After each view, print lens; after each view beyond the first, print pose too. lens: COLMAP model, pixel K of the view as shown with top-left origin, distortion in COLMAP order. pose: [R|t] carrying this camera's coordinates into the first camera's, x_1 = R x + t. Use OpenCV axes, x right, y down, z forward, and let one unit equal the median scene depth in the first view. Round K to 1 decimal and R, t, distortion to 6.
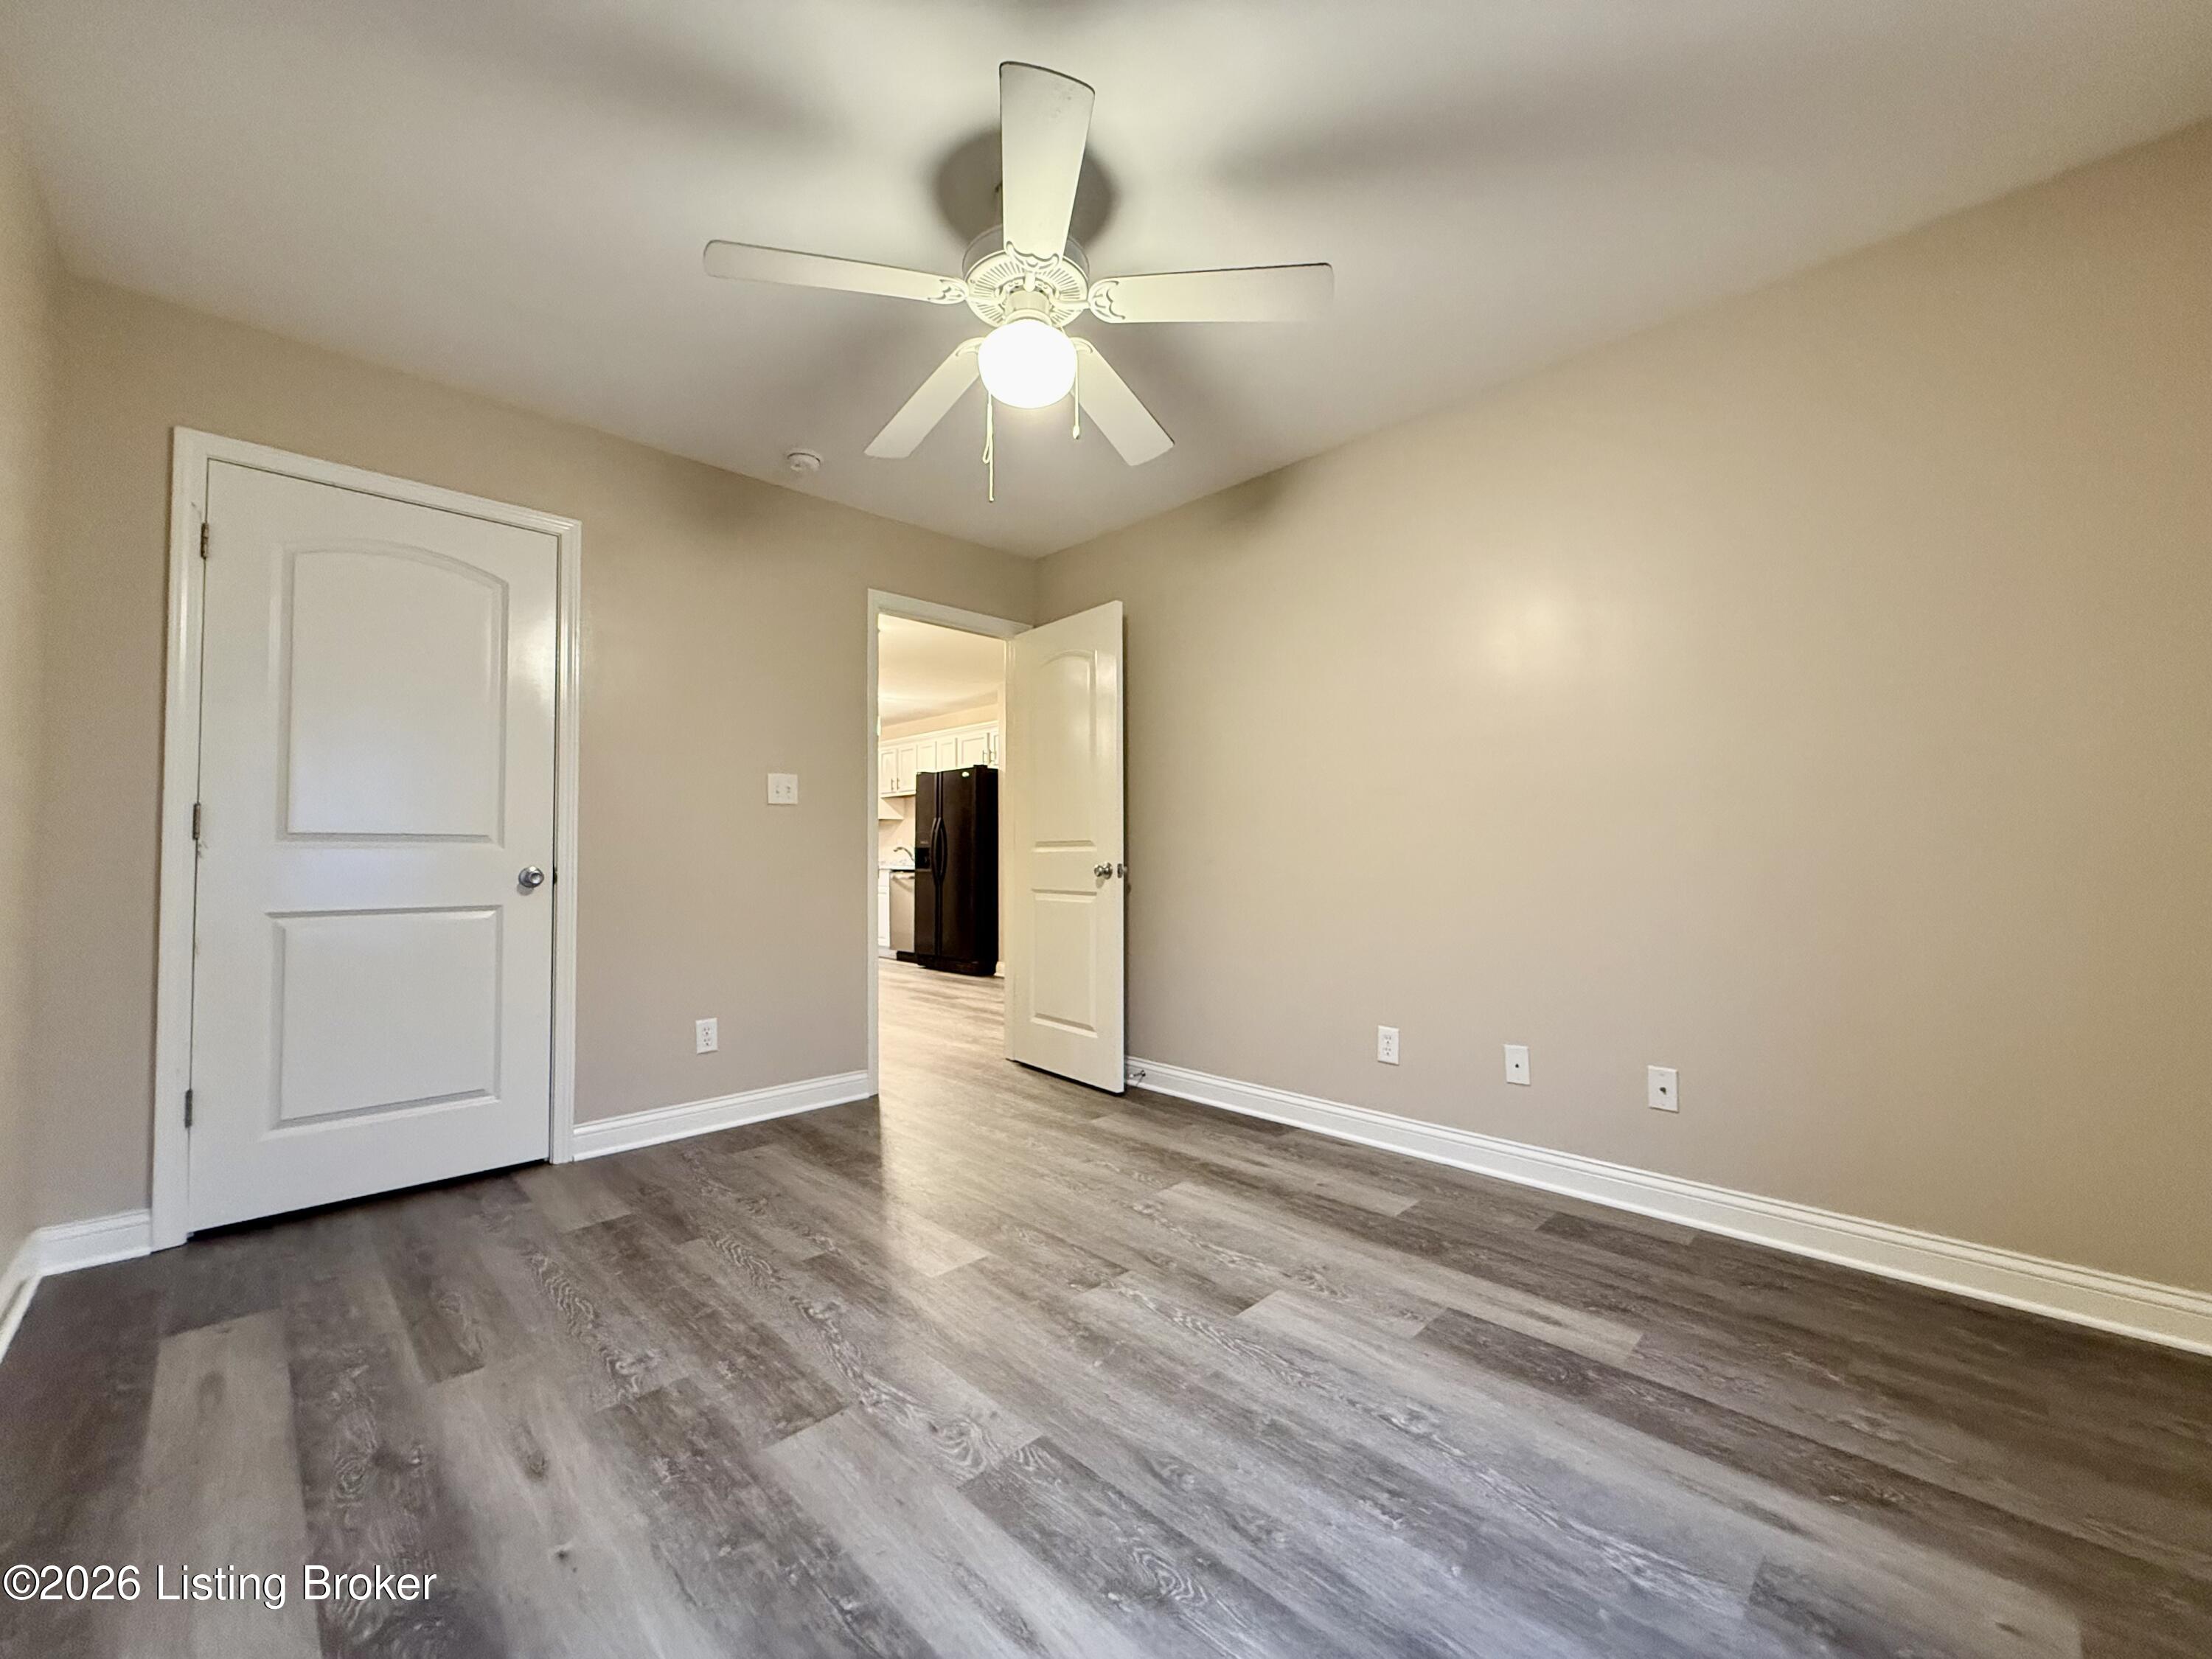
lens RADIAL K [[881.8, 0, 1109.0], [0, 881.8, 828.2], [0, 0, 1]] dist [0.000298, 0.000301]
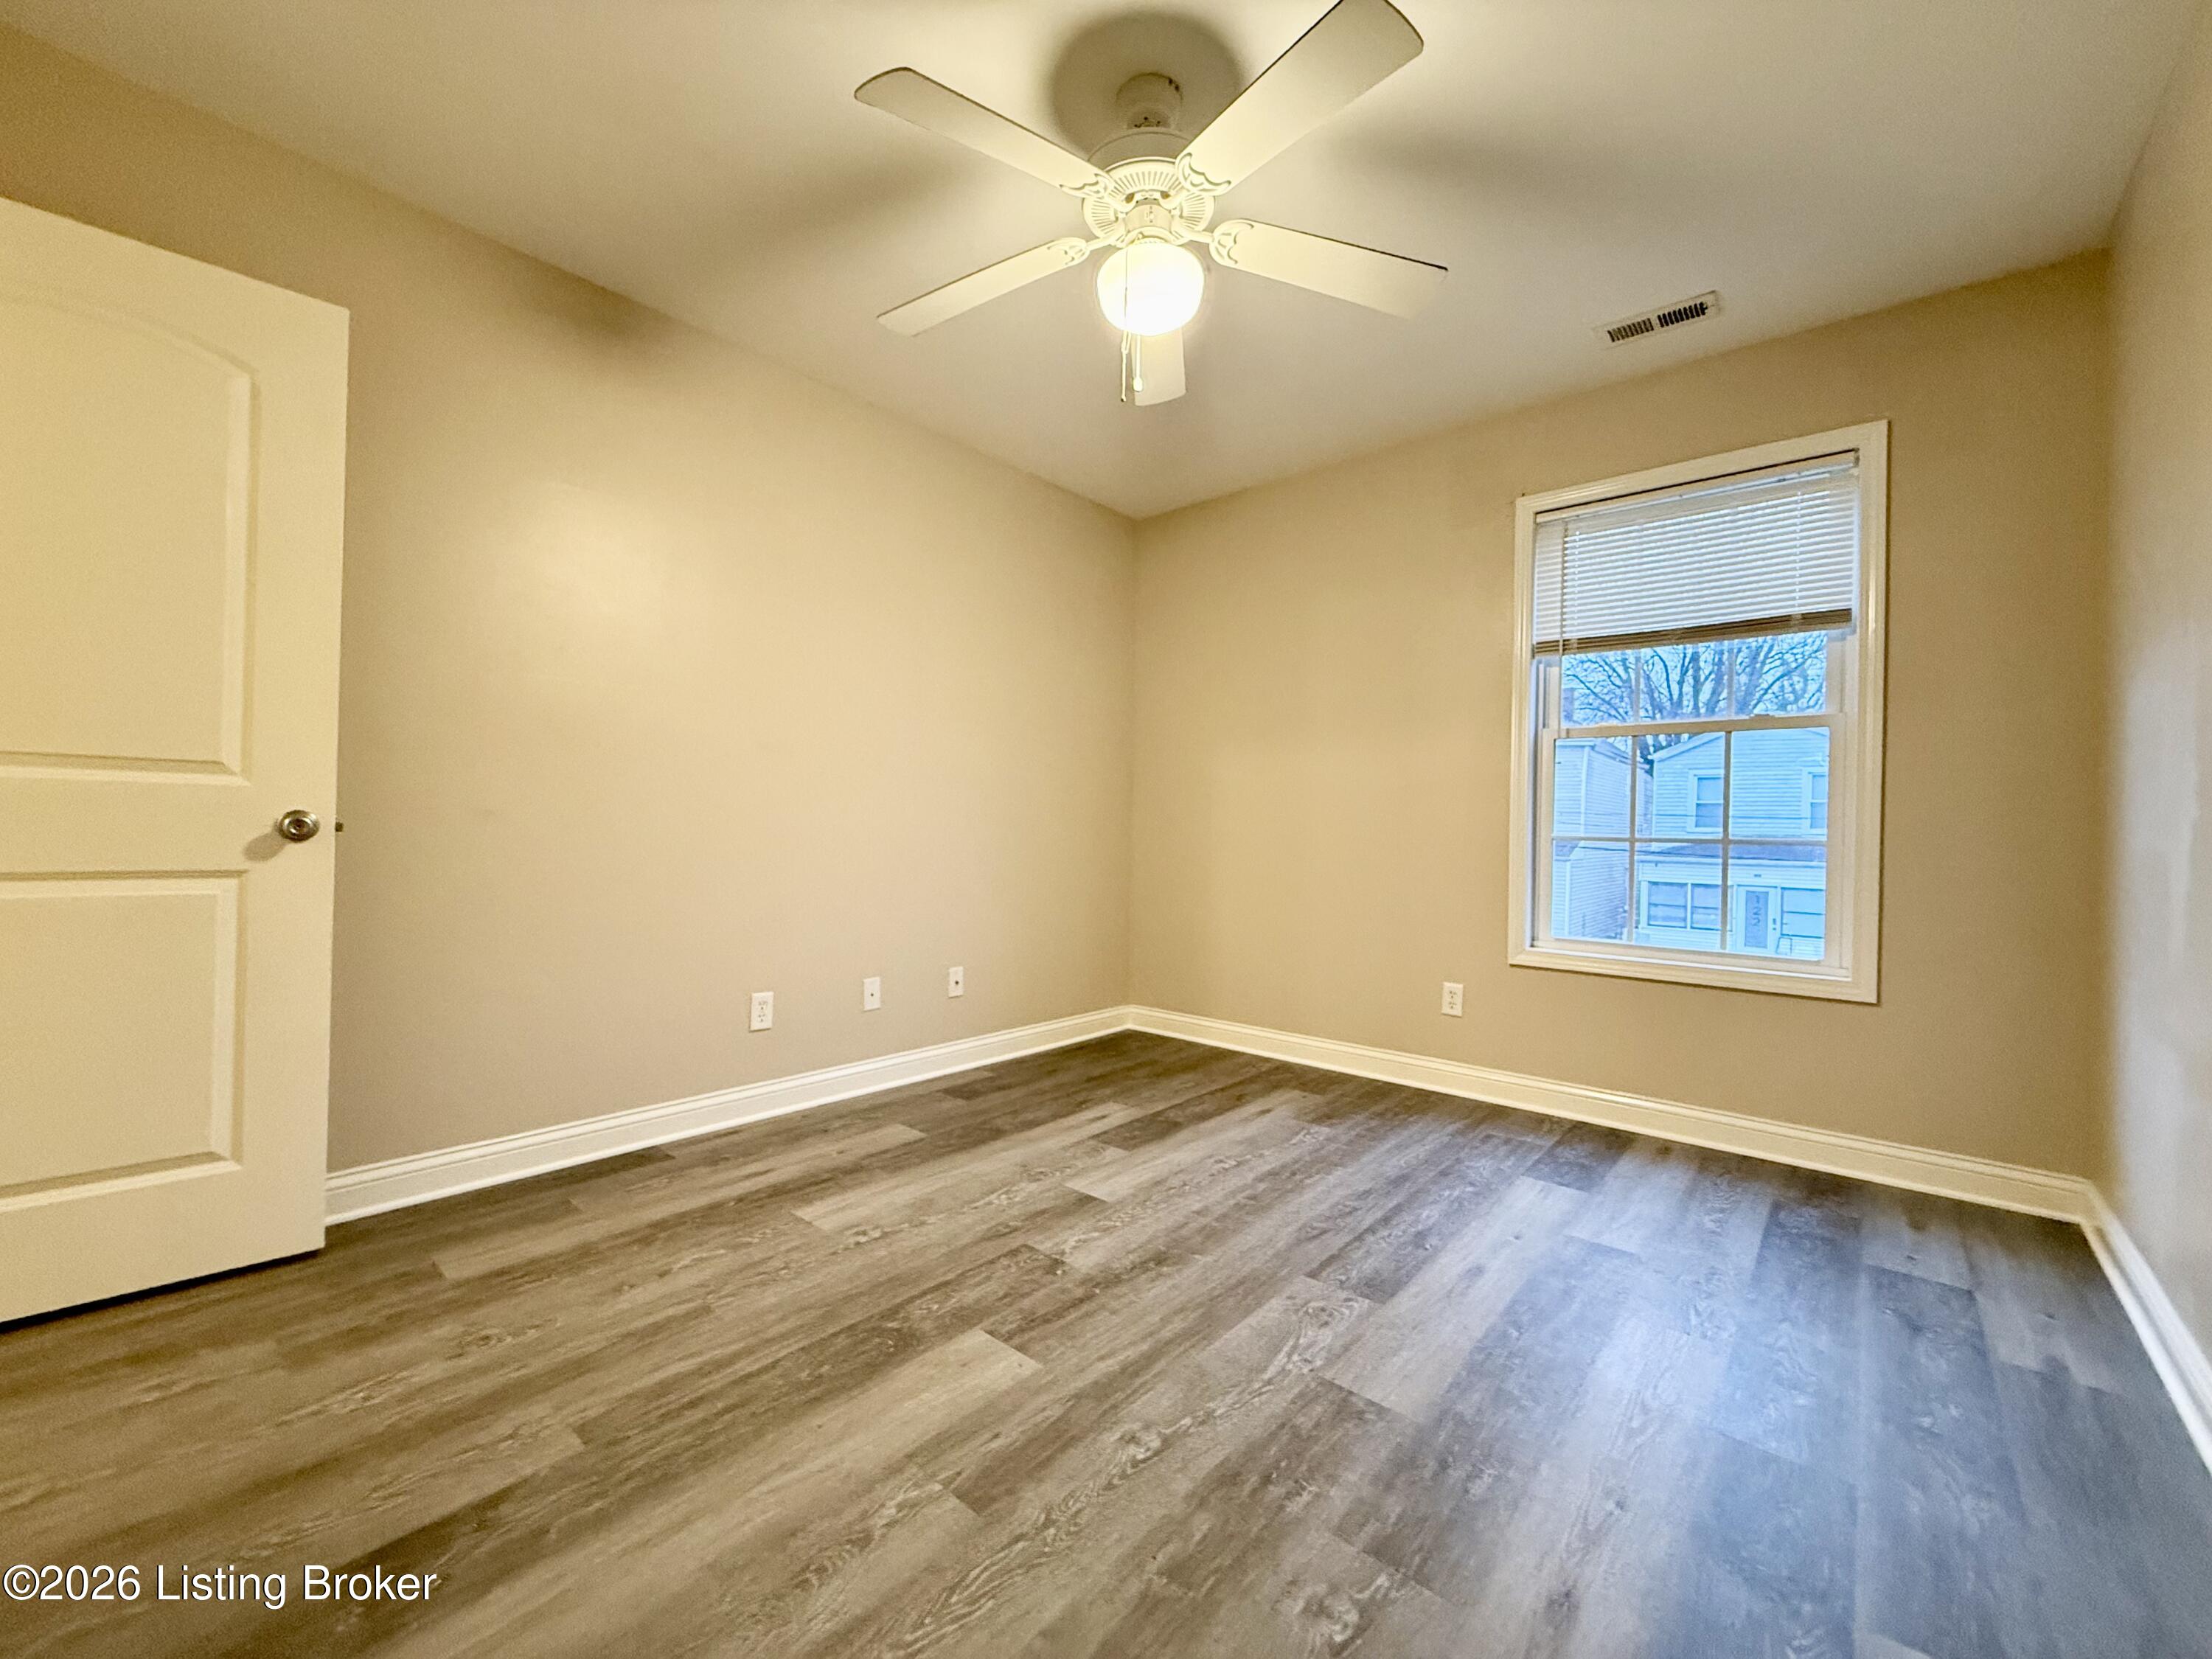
lens RADIAL K [[867.8, 0, 1111.2], [0, 867.8, 832.5], [0, 0, 1]] dist [-0.000478, 0.000375]
pose [[-0.068359, 0.001911, 0.997659, -0.994026], [-0.050055, 0.998732, -0.005343, 0.058873], [-0.996404, -0.050303, -0.068176, 1.067655]]
